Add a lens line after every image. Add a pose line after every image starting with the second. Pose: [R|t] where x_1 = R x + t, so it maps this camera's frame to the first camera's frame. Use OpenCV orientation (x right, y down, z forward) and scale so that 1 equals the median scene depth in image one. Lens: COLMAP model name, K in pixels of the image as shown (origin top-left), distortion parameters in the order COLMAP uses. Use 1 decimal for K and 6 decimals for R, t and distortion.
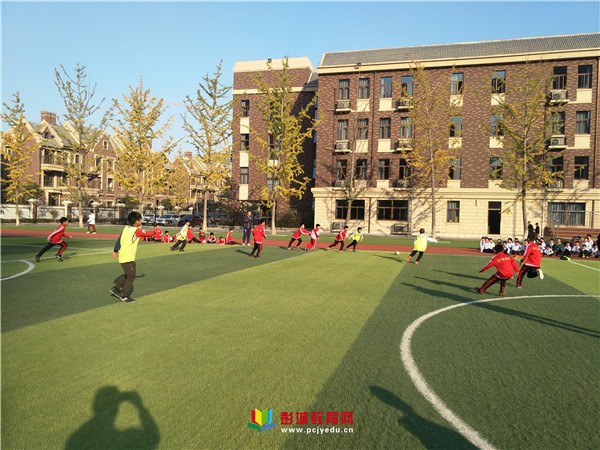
lens RADIAL K [[485.7, 0, 301.6], [0, 485.7, 239.9], [0, 0, 1]] dist [0.022976, -0.027652]
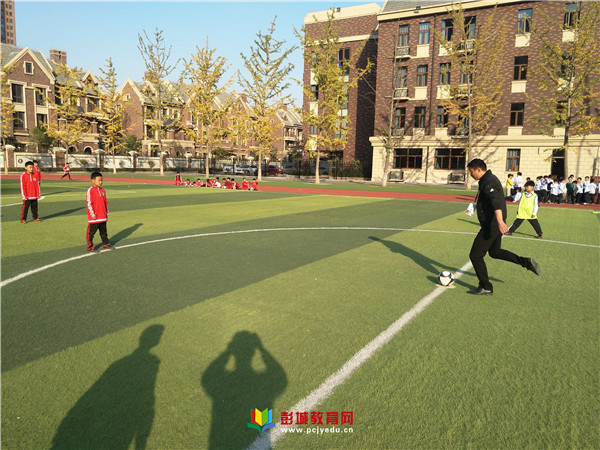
lens RADIAL K [[485.7, 0, 296.9], [0, 485.7, 229.9], [0, 0, 1]] dist [0.022976, -0.027652]
pose [[0.969666, 0.029792, -0.242612, 0.131112], [-0.010174, 0.996604, 0.081713, 0.004322], [0.244223, -0.076765, 0.966676, -0.035540]]
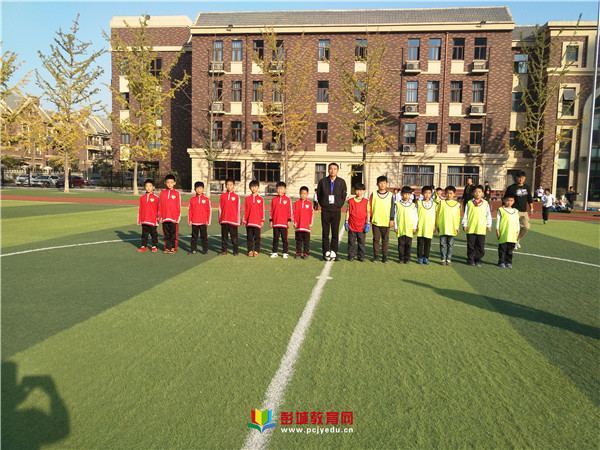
lens RADIAL K [[485.7, 0, 304.0], [0, 485.7, 229.6], [0, 0, 1]] dist [0.022976, -0.027652]
pose [[0.988760, -0.011740, 0.149050, 0.111943], [0.003786, 0.998559, 0.053534, 0.006924], [-0.149464, -0.052368, 0.987379, -0.042555]]
